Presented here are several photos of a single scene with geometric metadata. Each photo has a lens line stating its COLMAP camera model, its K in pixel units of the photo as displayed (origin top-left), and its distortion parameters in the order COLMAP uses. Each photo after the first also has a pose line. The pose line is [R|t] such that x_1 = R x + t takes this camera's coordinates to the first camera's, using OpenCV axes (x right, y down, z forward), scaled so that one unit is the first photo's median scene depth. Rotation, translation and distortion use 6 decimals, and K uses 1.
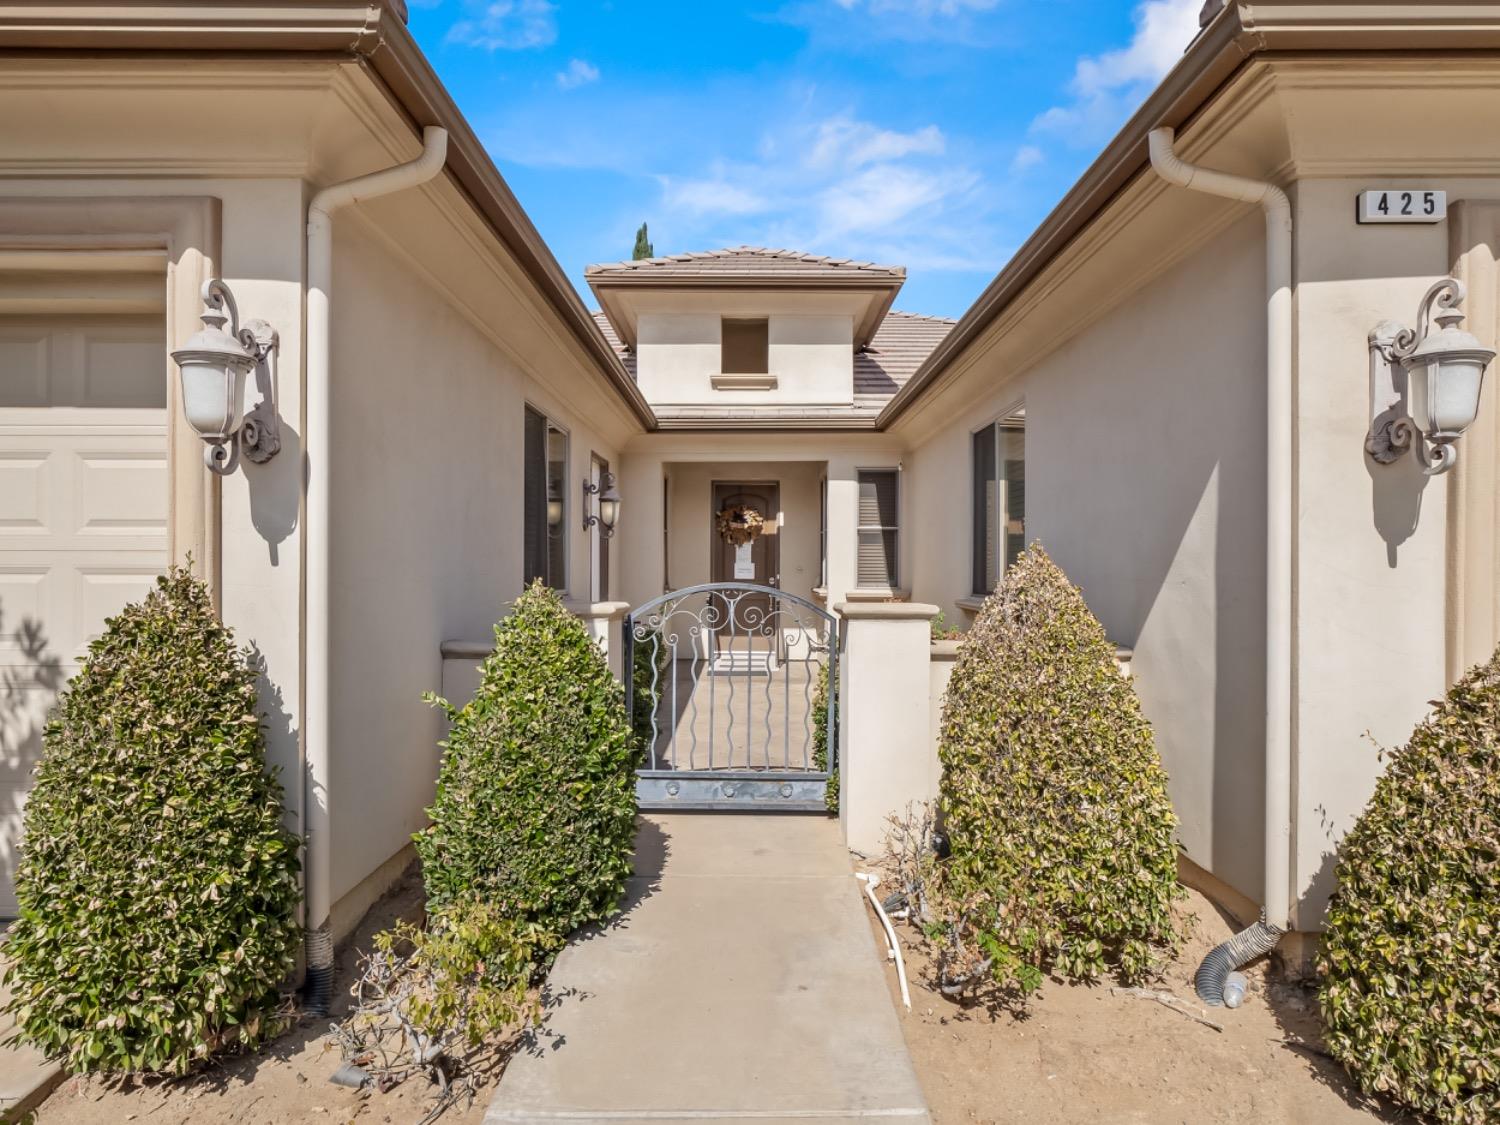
lens RADIAL K [[804.9, 0, 739.1], [0, 804.9, 566.8], [0, 0, 1]] dist [0.000390, -0.004418]
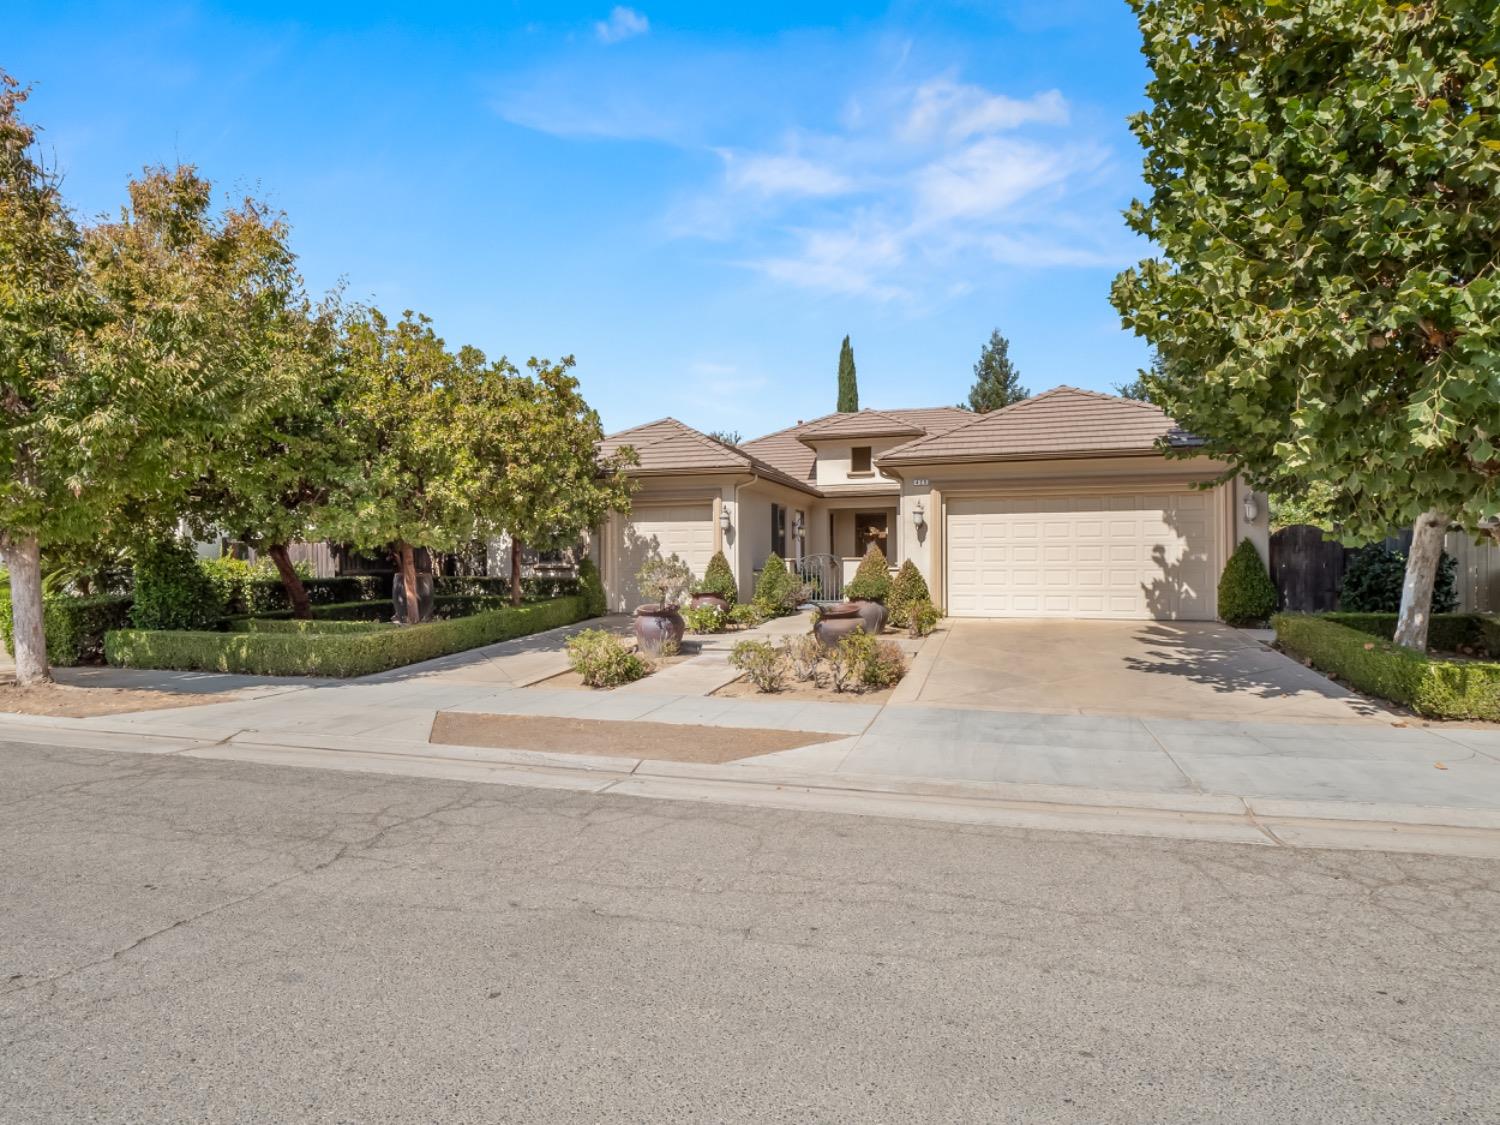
lens RADIAL K [[804.9, 0, 734.3], [0, 804.9, 560.2], [0, 0, 1]] dist [0.000390, -0.004418]
pose [[0.957451, -0.007913, -0.288487, 0.333109], [0.006436, 0.999961, -0.006065, 0.034171], [0.288524, 0.003950, 0.957465, -1.378782]]
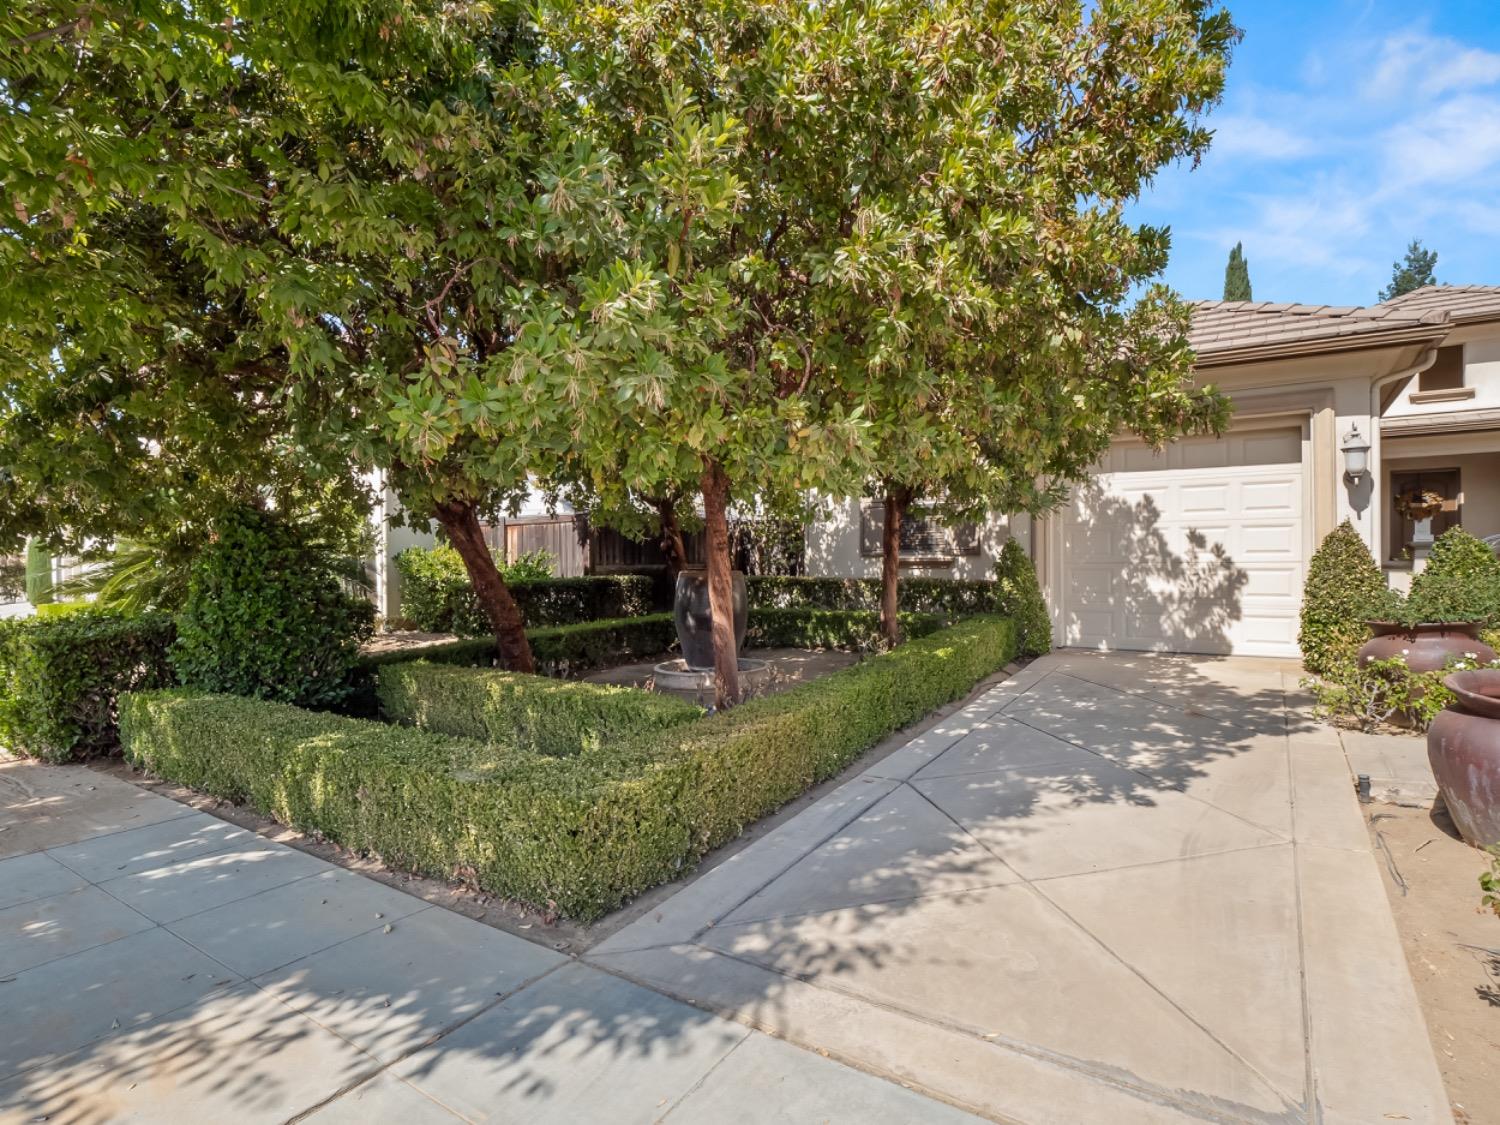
lens RADIAL K [[804.9, 0, 746.9], [0, 804.9, 565.7], [0, 0, 1]] dist [0.000390, -0.004418]
pose [[0.838084, -0.004809, -0.545520, -0.232003], [0.007111, 0.999972, 0.002109, 0.039495], [0.545494, -0.005646, 0.838095, -0.734689]]
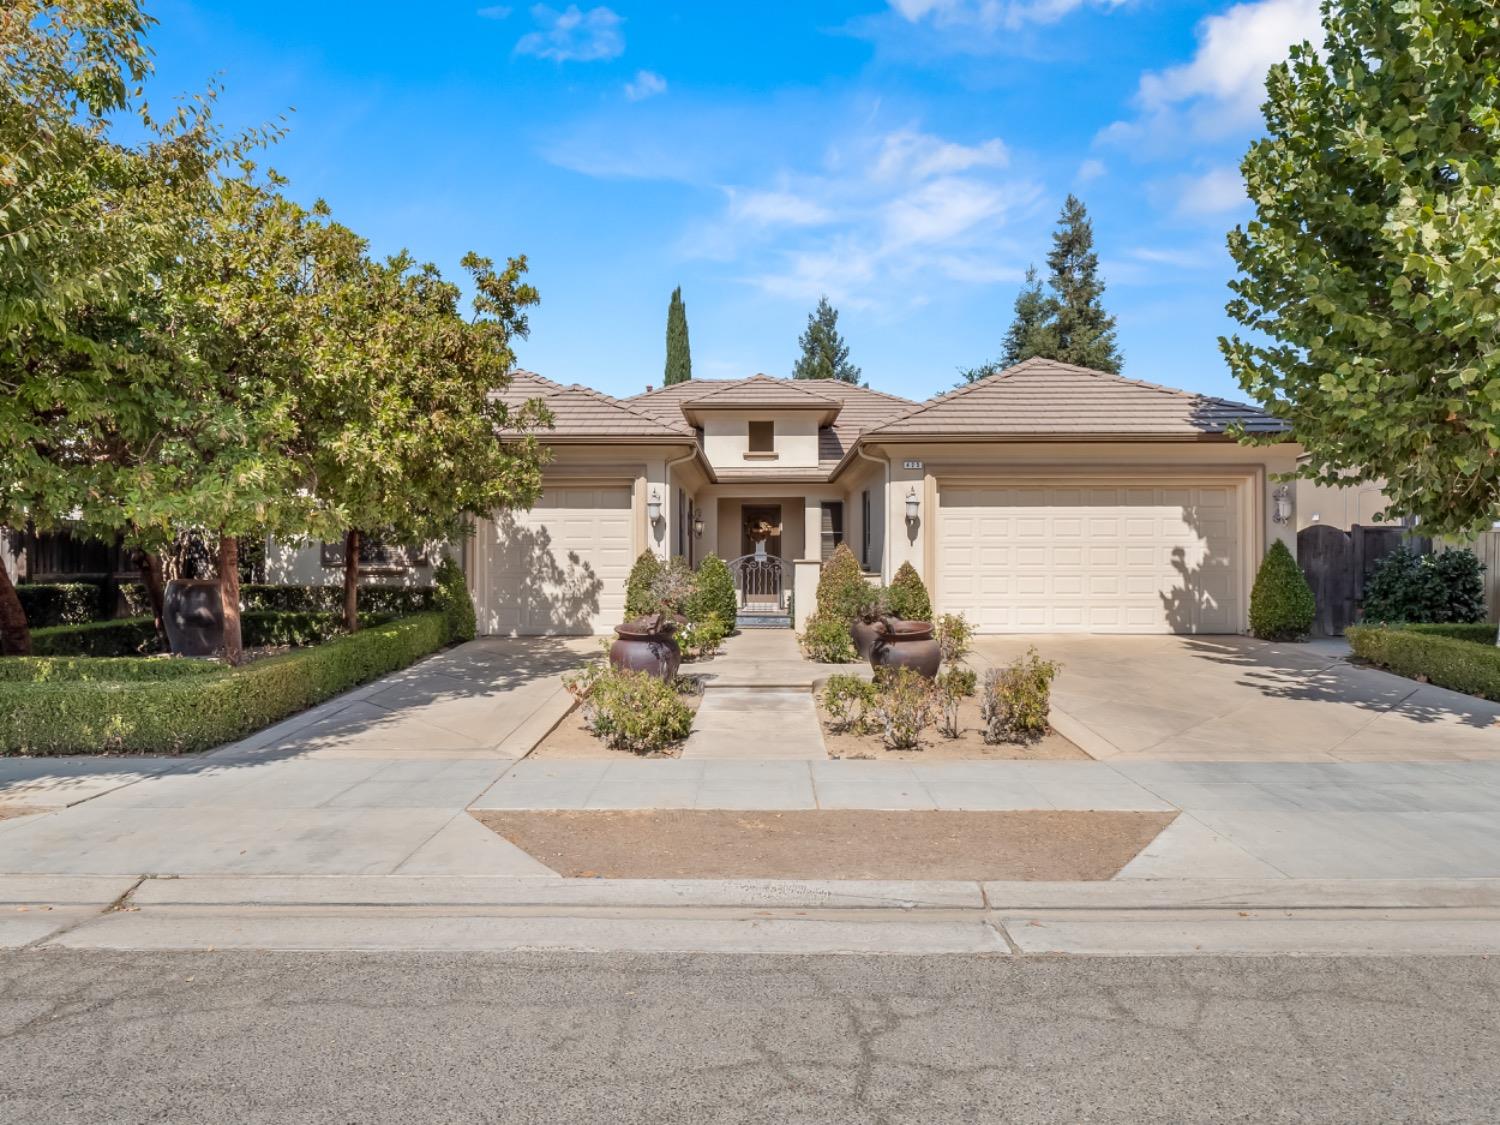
lens RADIAL K [[966.2, 0, 744.5], [0, 966.2, 561.4], [0, 0, 1]] dist [-0.007526, 0.005437]
pose [[0.999980, -0.002587, -0.005736, -0.018460], [0.002544, 0.999969, -0.007461, 0.034565], [0.005755, 0.007446, 0.999956, -1.266896]]
